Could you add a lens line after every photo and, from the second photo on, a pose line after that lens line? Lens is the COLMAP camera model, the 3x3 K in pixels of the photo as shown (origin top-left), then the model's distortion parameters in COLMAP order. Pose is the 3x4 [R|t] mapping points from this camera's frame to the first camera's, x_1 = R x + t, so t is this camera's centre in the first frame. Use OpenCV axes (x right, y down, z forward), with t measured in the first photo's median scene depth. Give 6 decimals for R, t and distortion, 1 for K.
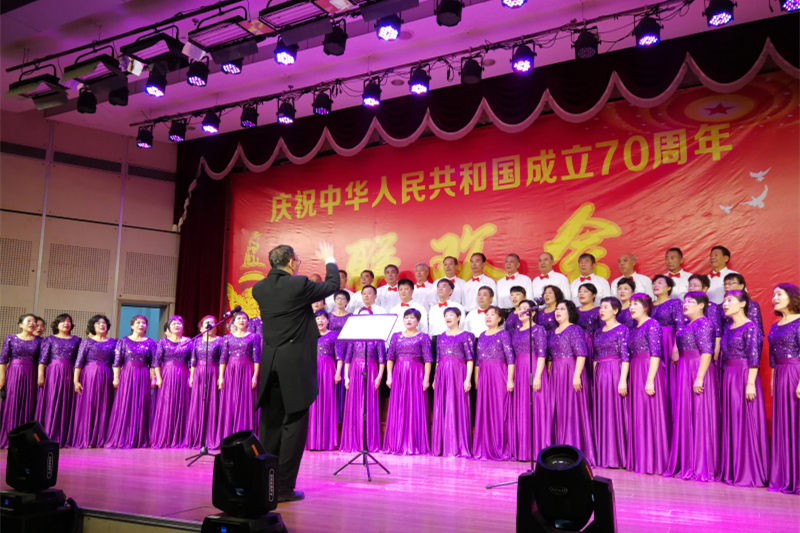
lens RADIAL K [[635.0, 0, 403.3], [0, 635.0, 291.3], [0, 0, 1]] dist [0.062990, -0.069834]
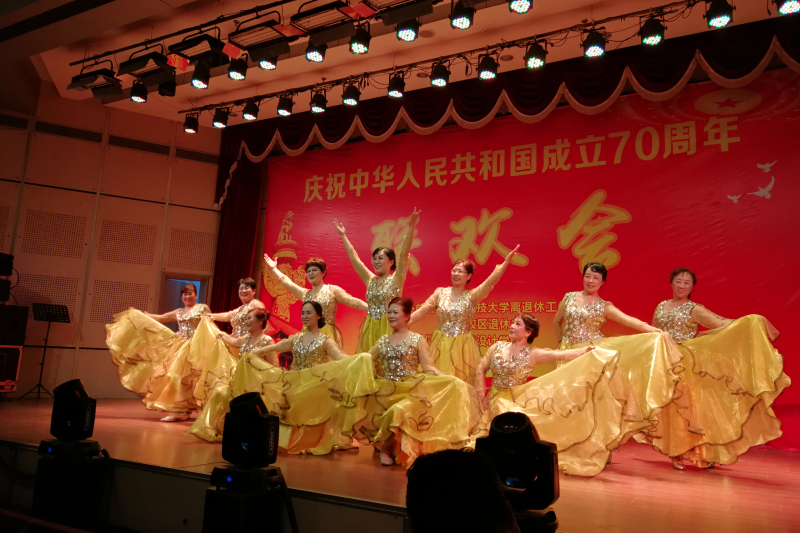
lens RADIAL K [[631.0, 0, 404.4], [0, 631.0, 242.4], [0, 0, 1]] dist [0.069203, -0.075282]
pose [[0.997697, 0.019638, -0.064921, 0.037982], [-0.022256, 0.998958, -0.039846, -0.004573], [0.064070, 0.041199, 0.997095, -0.051924]]
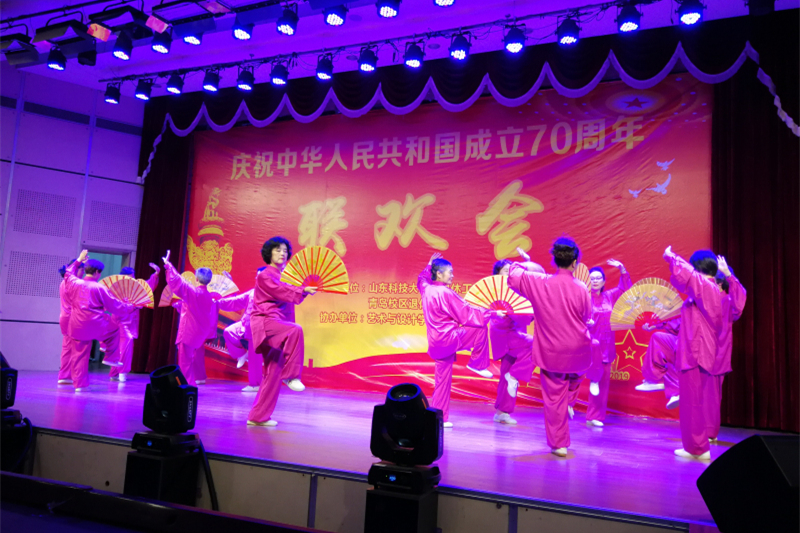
lens RADIAL K [[633.3, 0, 400.0], [0, 633.3, 266.5], [0, 0, 1]] dist [0.066052, -0.070293]
pose [[0.998200, 0.048737, 0.034964, 0.055614], [-0.049768, 0.998332, 0.029258, -0.011544], [-0.033480, -0.030945, 0.998960, -0.094586]]
